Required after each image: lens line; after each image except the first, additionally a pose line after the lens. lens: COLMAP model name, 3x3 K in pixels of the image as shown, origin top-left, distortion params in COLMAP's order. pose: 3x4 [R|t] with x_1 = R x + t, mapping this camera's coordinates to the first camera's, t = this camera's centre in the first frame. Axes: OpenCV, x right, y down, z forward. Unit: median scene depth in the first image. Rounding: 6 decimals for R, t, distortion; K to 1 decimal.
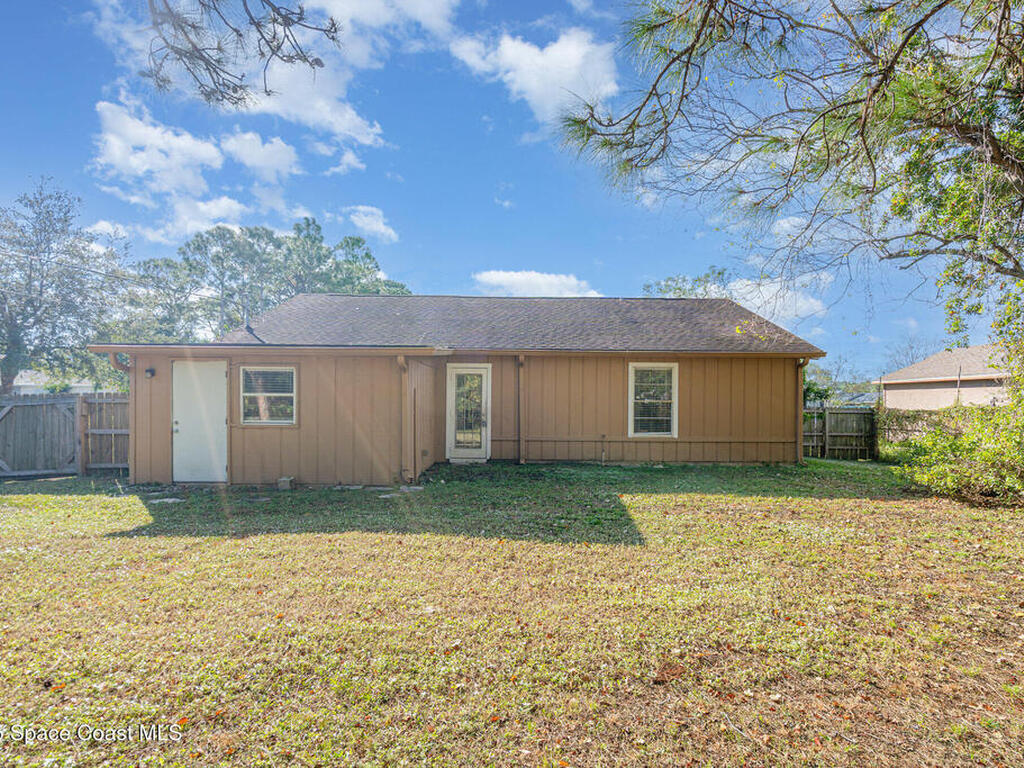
lens RADIAL K [[537.2, 0, 515.3], [0, 537.2, 390.0], [0, 0, 1]] dist [0.003501, -0.000082]
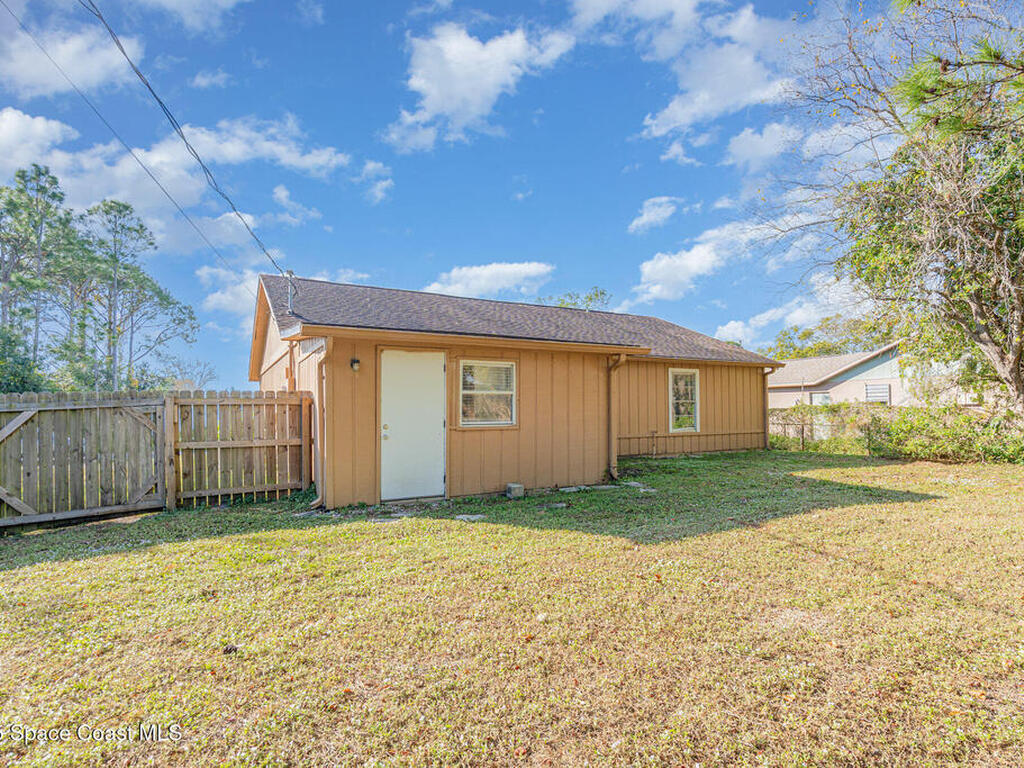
lens RADIAL K [[537.2, 0, 512.6], [0, 537.2, 384.2], [0, 0, 1]] dist [0.003501, -0.000082]
pose [[0.877093, 0.010655, 0.480202, -0.749217], [0.001782, 0.999675, -0.025435, 0.015739], [-0.480317, 0.023164, 0.876789, 0.178756]]
